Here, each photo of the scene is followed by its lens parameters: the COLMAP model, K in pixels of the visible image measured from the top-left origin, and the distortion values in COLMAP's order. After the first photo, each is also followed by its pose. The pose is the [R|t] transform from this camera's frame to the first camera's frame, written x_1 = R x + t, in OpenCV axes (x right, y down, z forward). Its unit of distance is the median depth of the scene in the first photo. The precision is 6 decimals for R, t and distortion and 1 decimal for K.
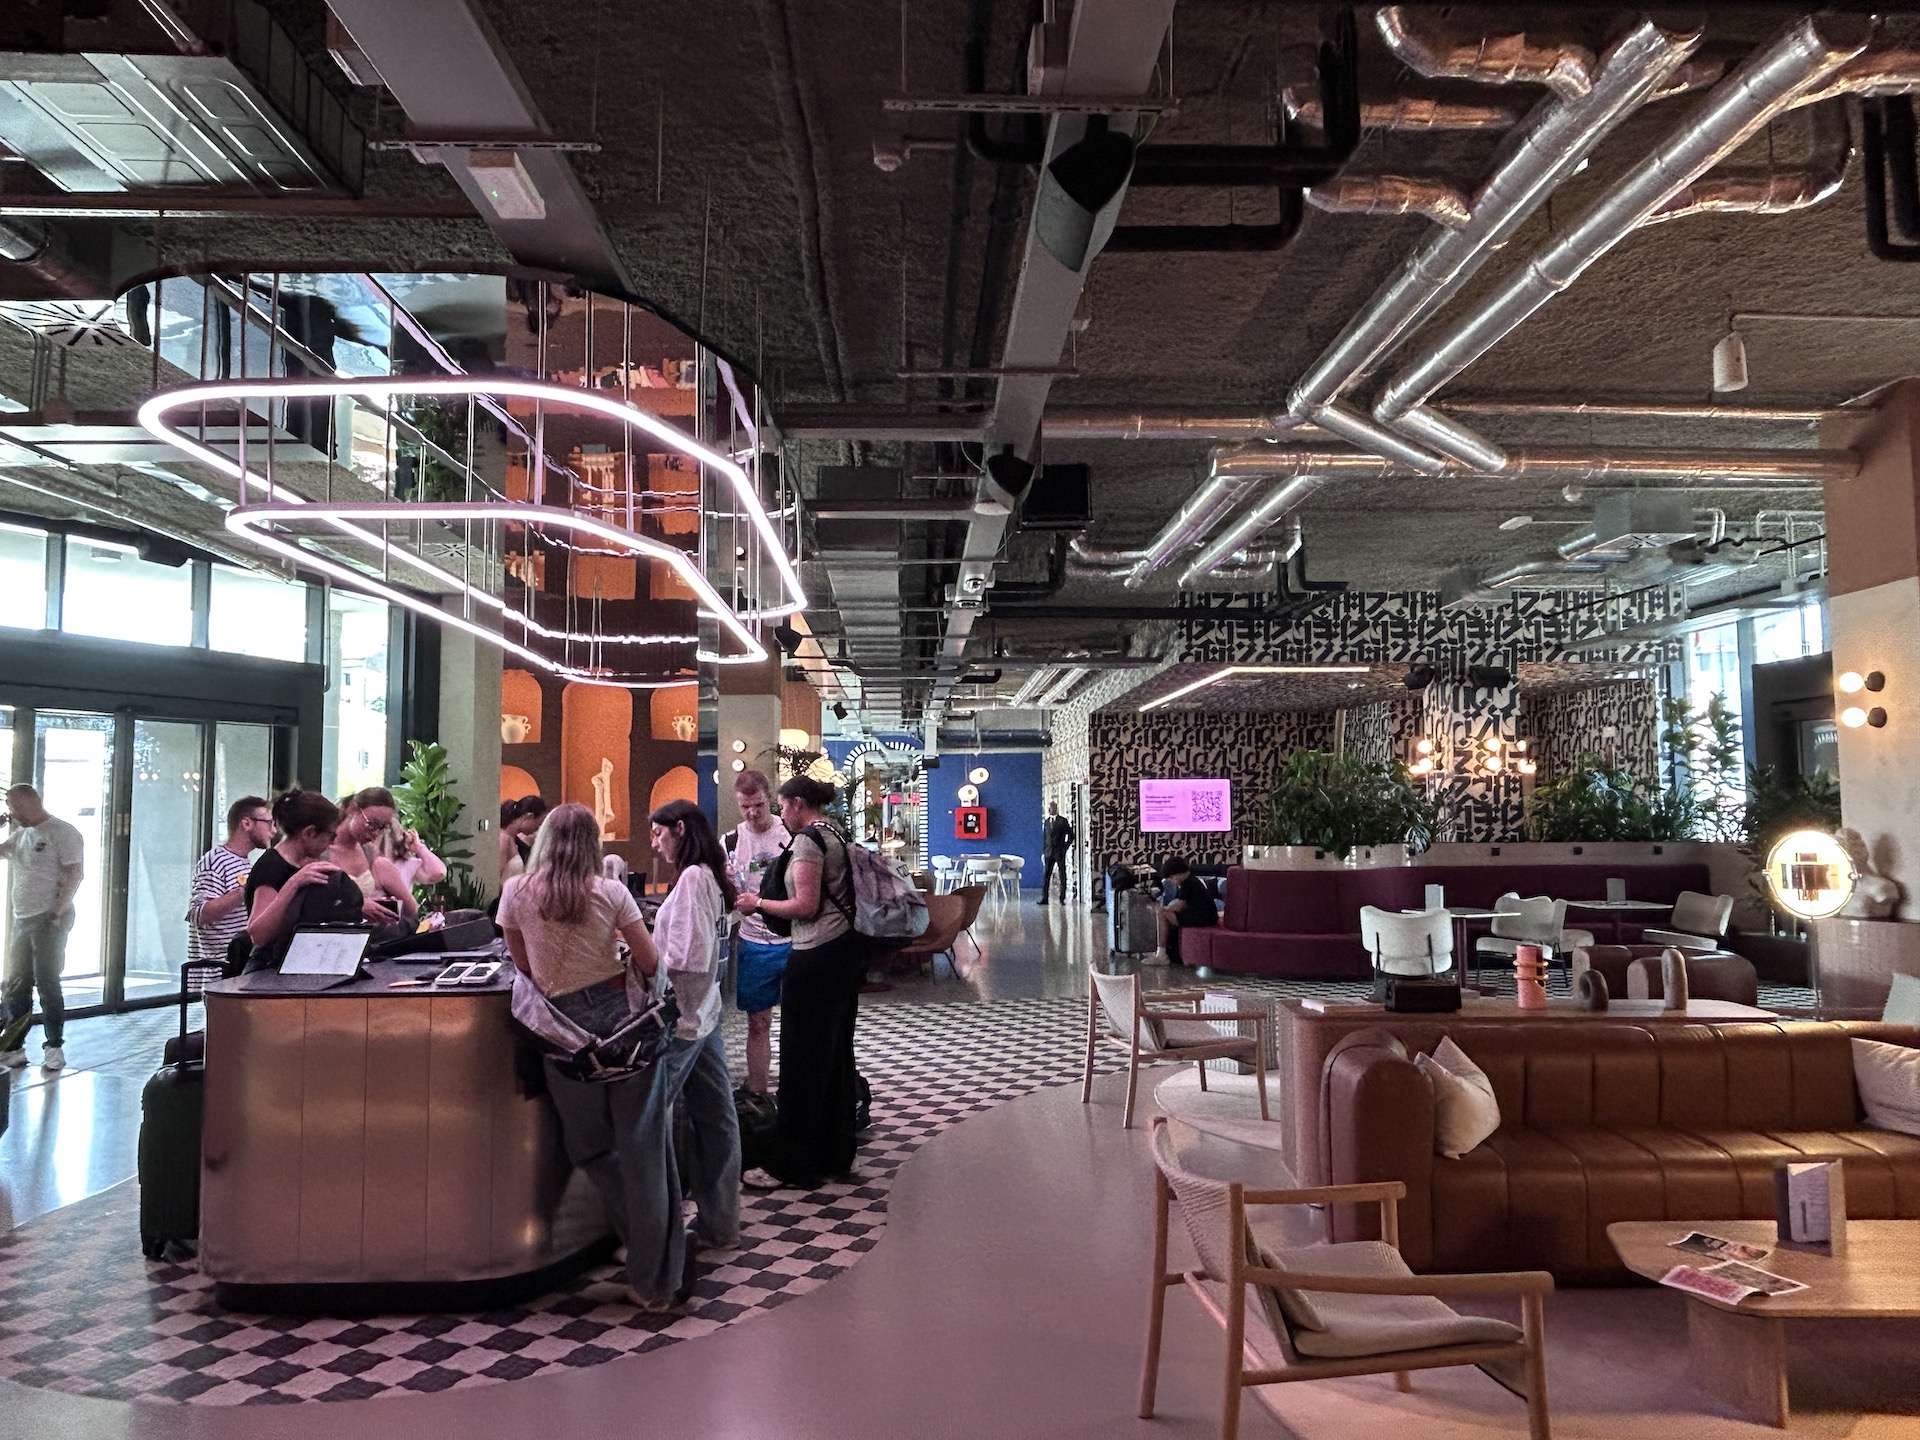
lens RADIAL K [[1295.7, 0, 962.4], [0, 1295.7, 724.8], [0, 0, 1]] dist [-0.006951, 0.014651]
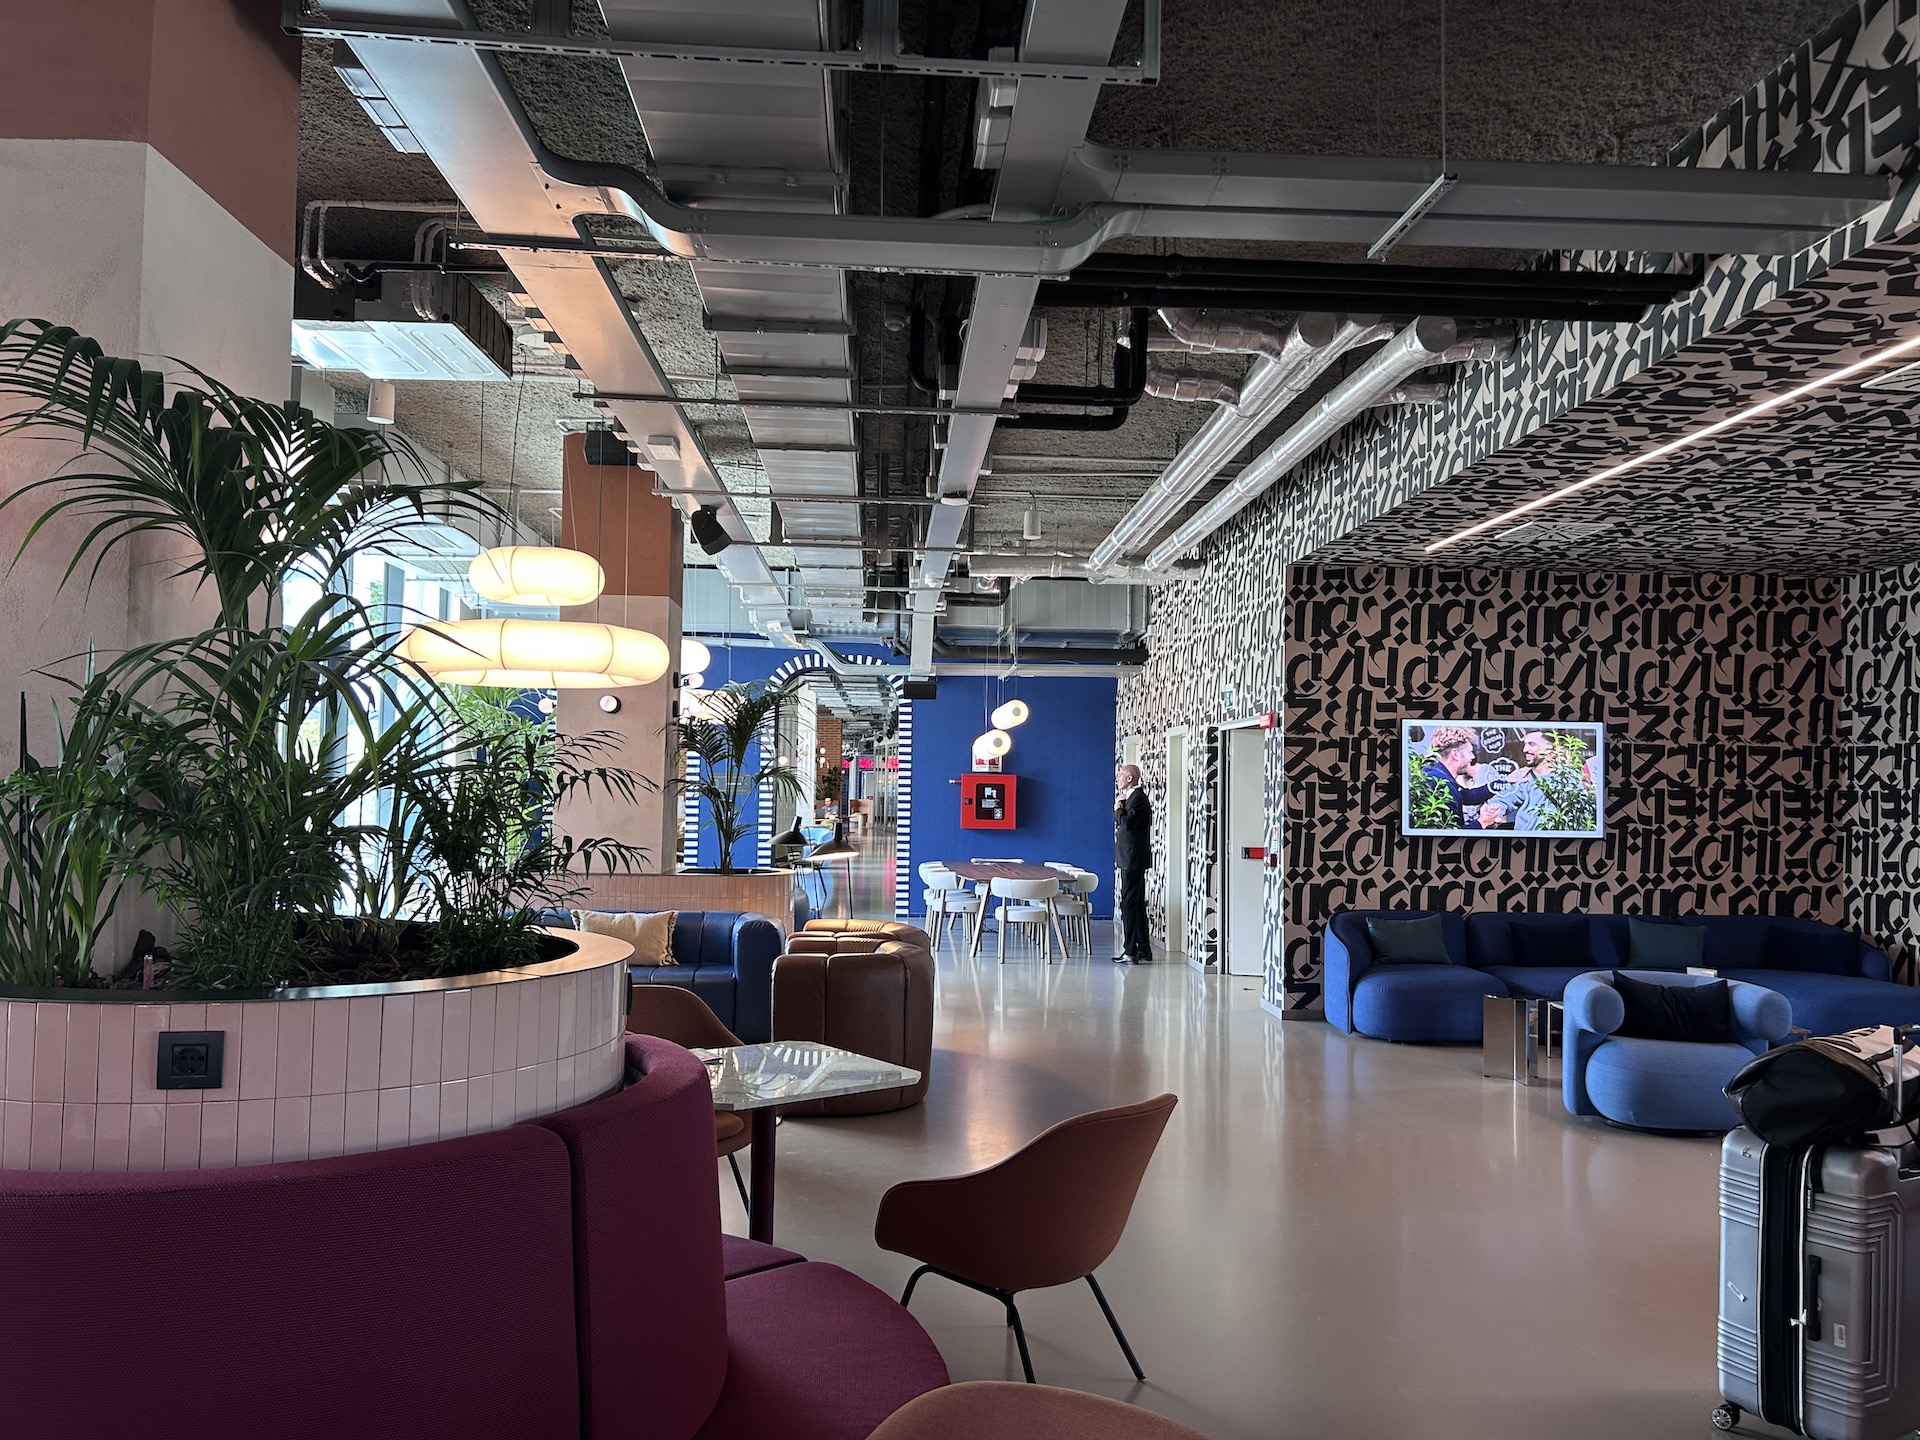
lens RADIAL K [[1443.5, 0, 958.8], [0, 1443.5, 724.8], [0, 0, 1]] dist [0.012587, -0.003165]
pose [[0.999663, 0.024267, 0.009183, -0.017382], [-0.024512, 0.999318, 0.027627, 0.034653], [-0.008506, -0.027843, 0.999576, 0.507626]]
